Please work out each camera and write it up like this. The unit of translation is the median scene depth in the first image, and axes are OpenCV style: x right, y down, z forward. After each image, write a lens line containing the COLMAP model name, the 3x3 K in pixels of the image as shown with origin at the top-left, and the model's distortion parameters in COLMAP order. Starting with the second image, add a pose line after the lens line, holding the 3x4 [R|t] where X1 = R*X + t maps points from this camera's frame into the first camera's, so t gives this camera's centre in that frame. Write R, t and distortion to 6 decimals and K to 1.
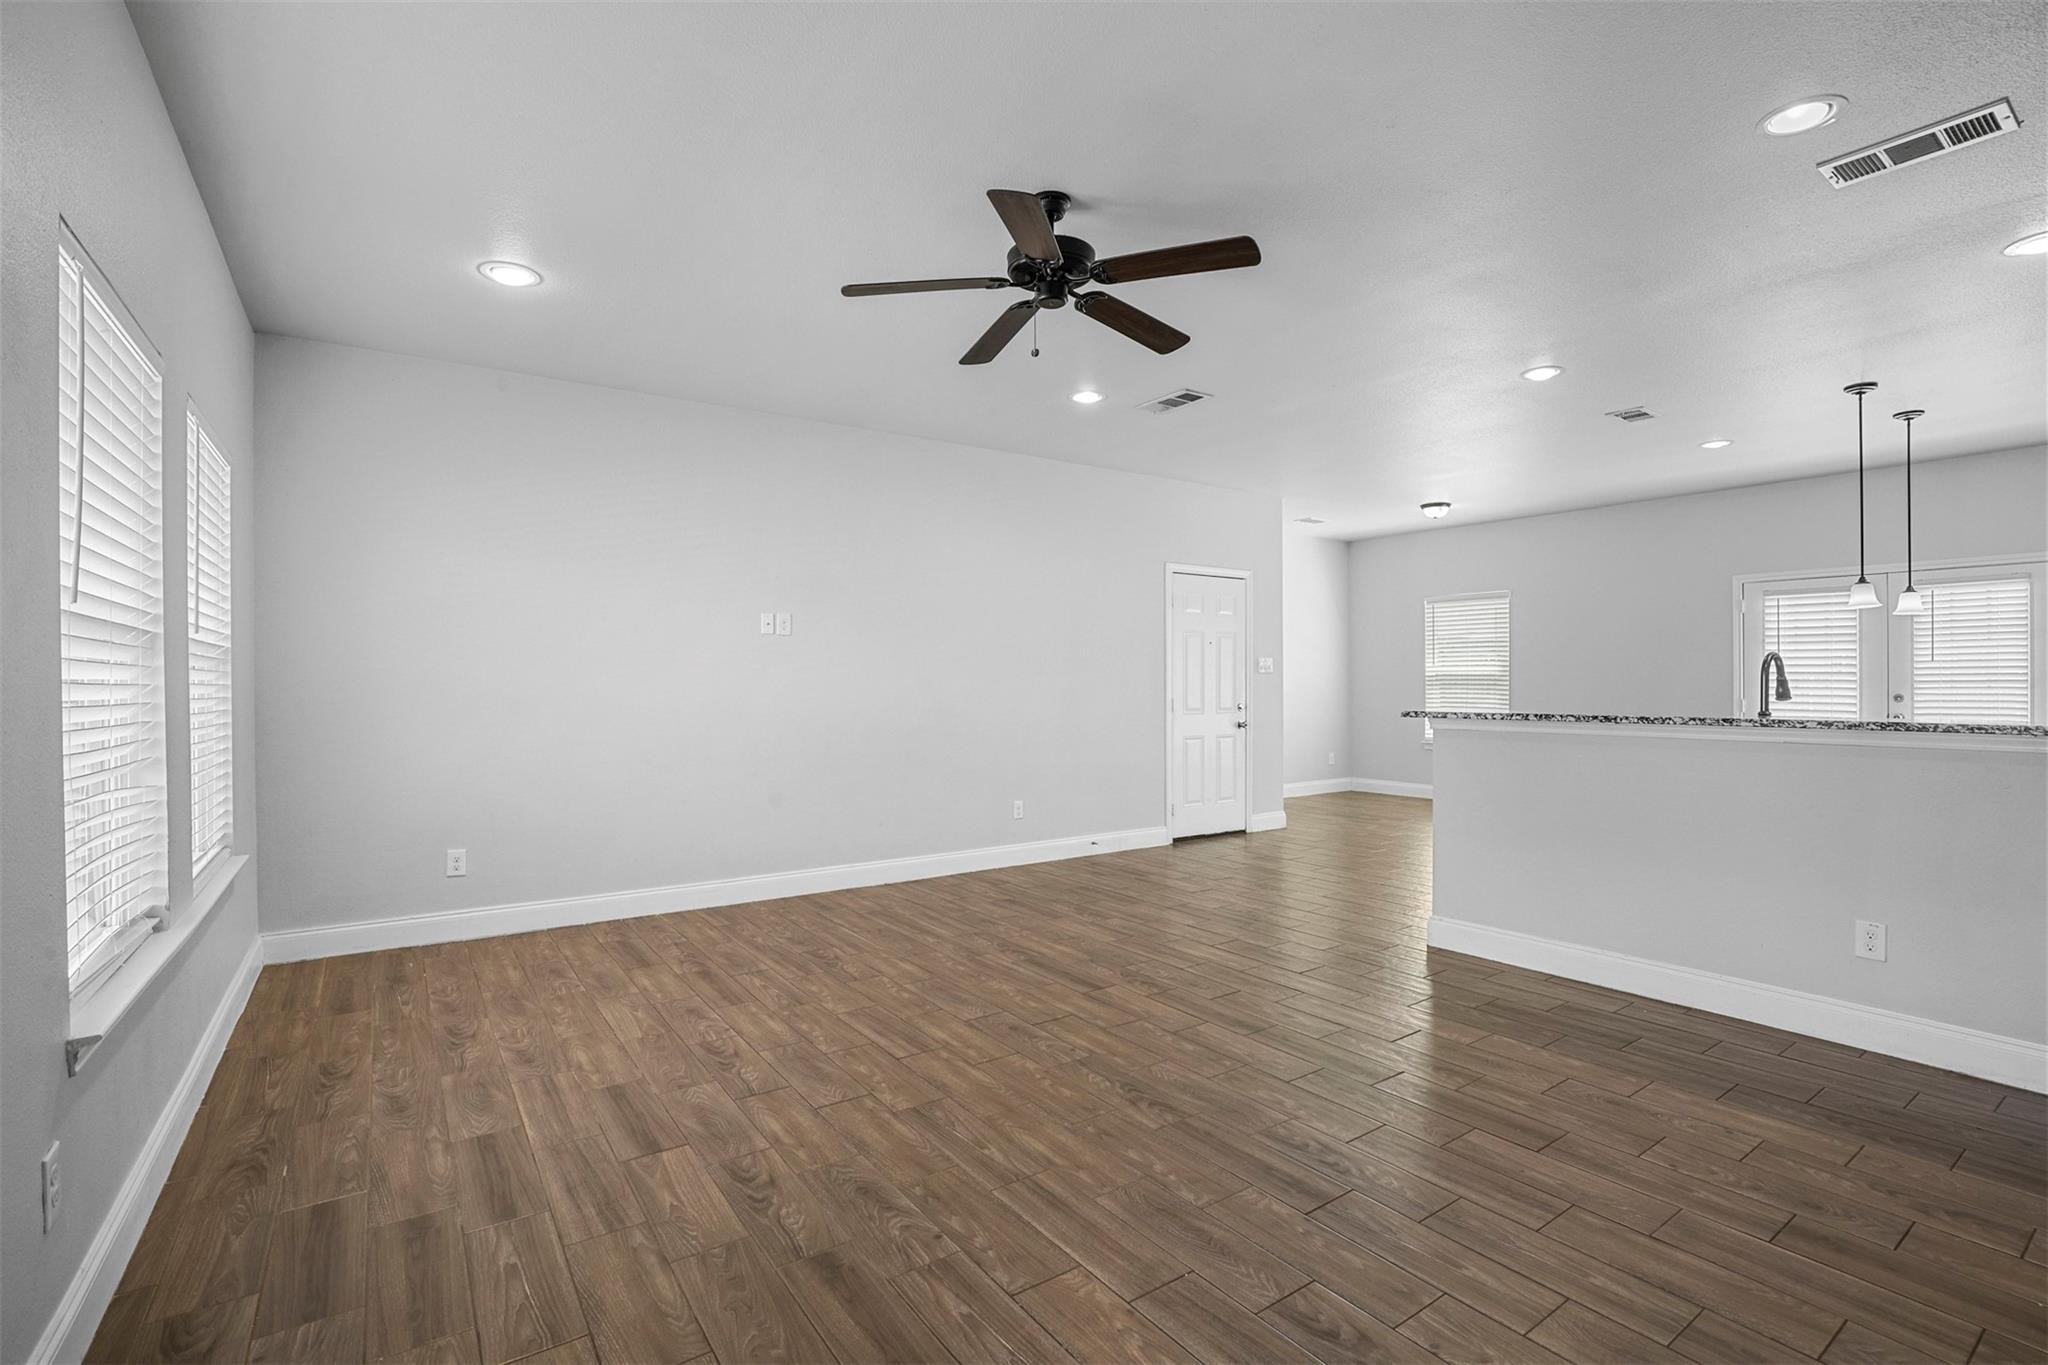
lens RADIAL K [[939.3, 0, 1020.3], [0, 939.3, 683.1], [0, 0, 1]] dist [-0.002366, -0.000184]
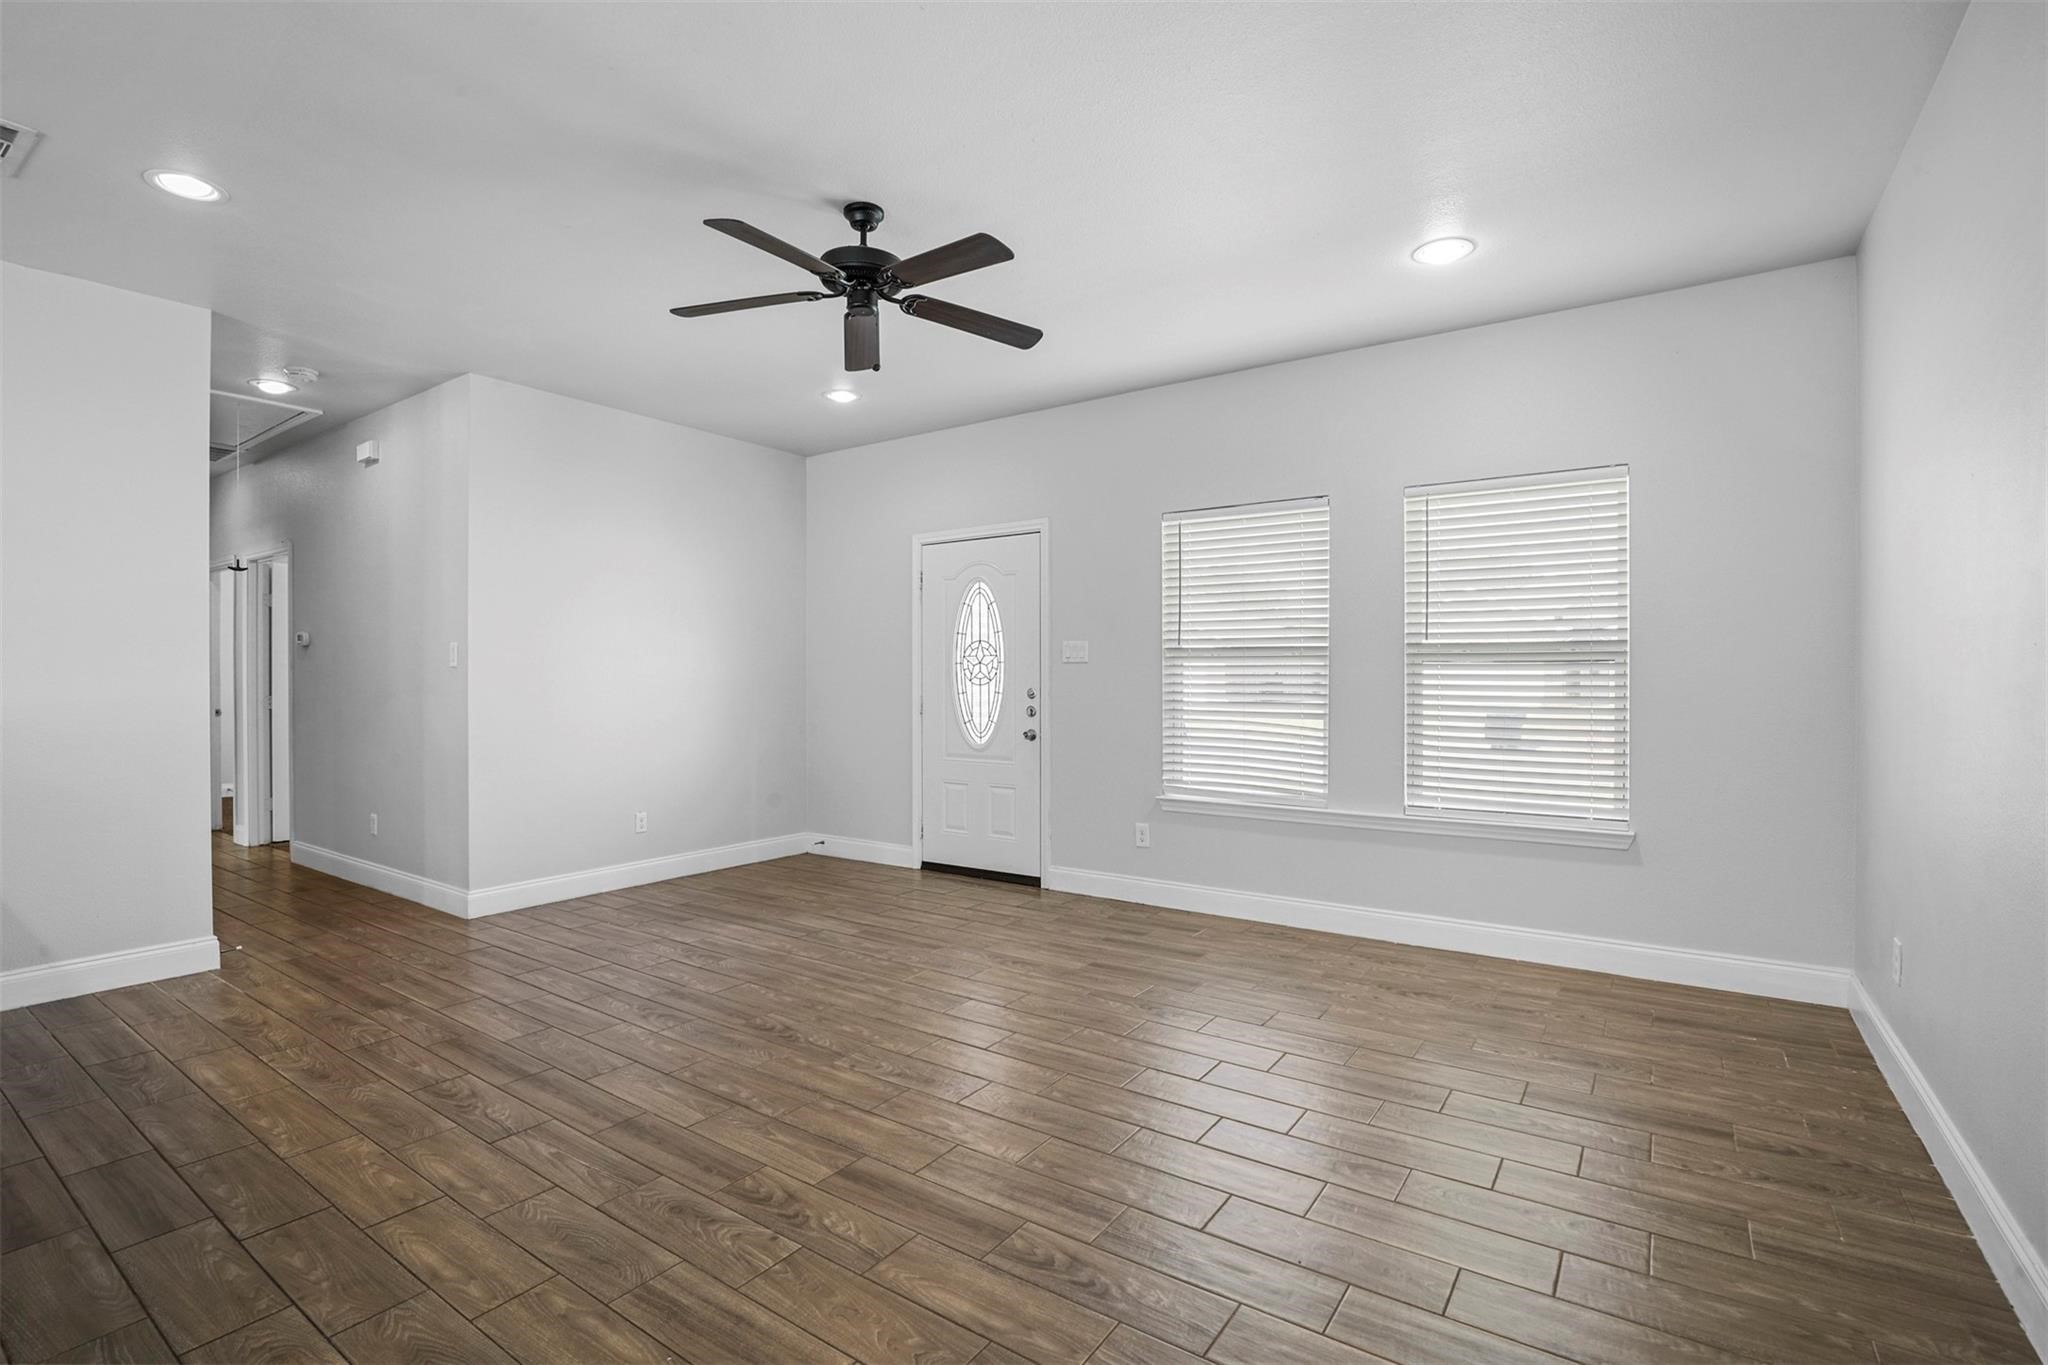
lens RADIAL K [[939.3, 0, 1009.9], [0, 939.3, 676.9], [0, 0, 1]] dist [-0.002366, -0.000184]
pose [[-0.940522, 0.007140, -0.339659, 0.239431], [0.006126, 0.999973, 0.004057, -0.002614], [0.339679, 0.001735, -0.940540, 2.066788]]
